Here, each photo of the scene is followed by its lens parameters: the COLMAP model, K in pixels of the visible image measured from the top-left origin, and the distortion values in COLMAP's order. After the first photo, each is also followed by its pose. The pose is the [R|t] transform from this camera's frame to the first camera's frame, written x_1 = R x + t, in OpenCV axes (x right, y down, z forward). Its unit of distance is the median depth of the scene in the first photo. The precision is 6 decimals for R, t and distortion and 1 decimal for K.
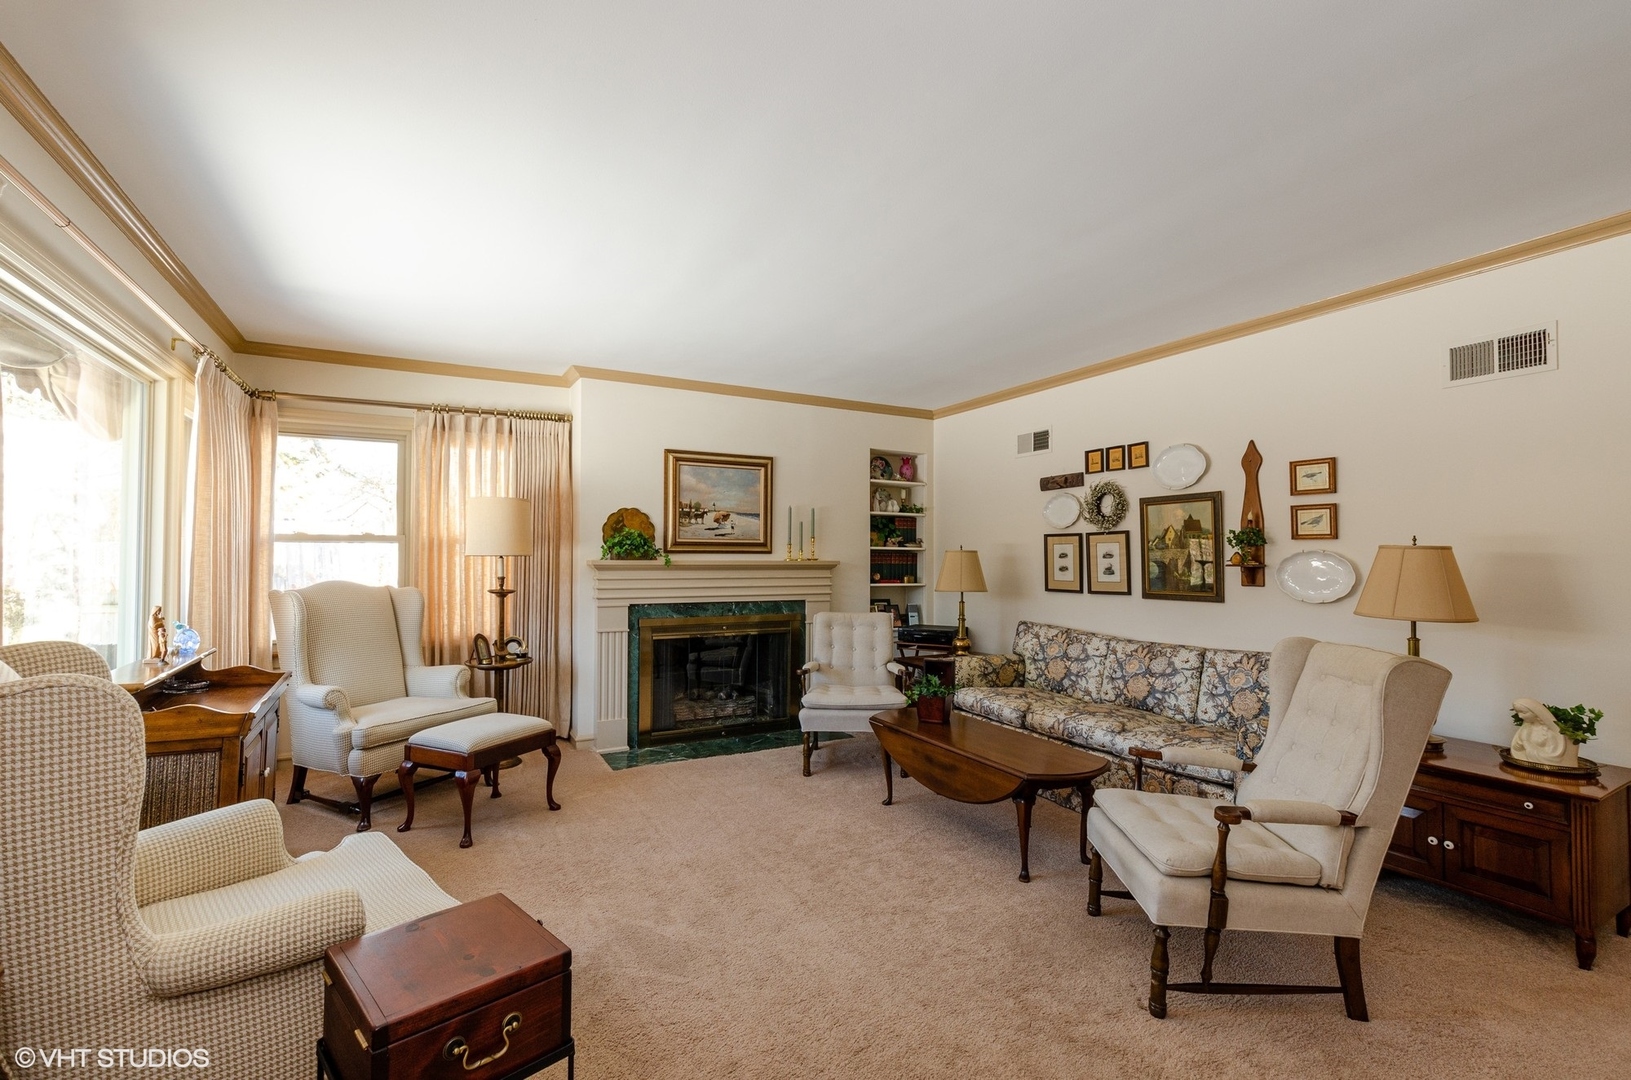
lens RADIAL K [[721.8, 0, 815.5], [0, 721.8, 540.0], [0, 0, 1]] dist [0.011152, 0.000138]
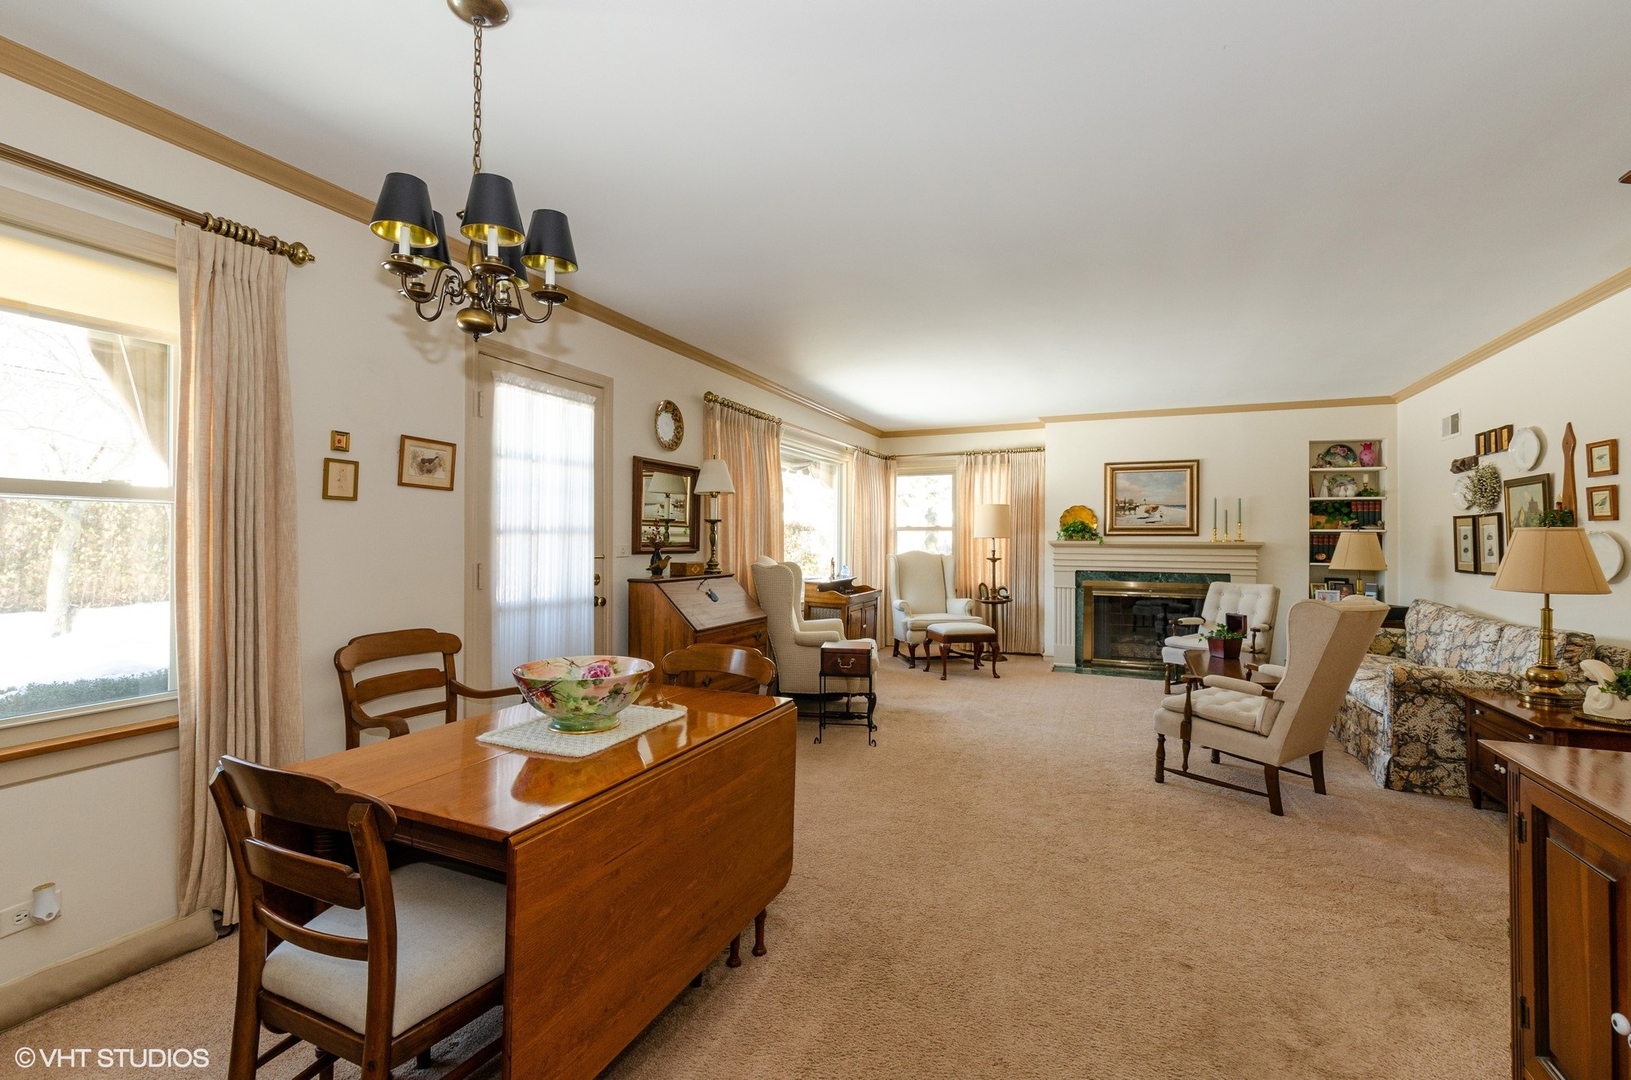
lens RADIAL K [[710.3, 0, 815.5], [0, 710.3, 540.0], [0, 0, 1]] dist [-0.000646, -0.000126]
pose [[0.624047, 0.001175, -0.781386, 0.563352], [0.017899, 0.999715, 0.015798, -0.006725], [0.781182, -0.023845, 0.623848, -0.343655]]
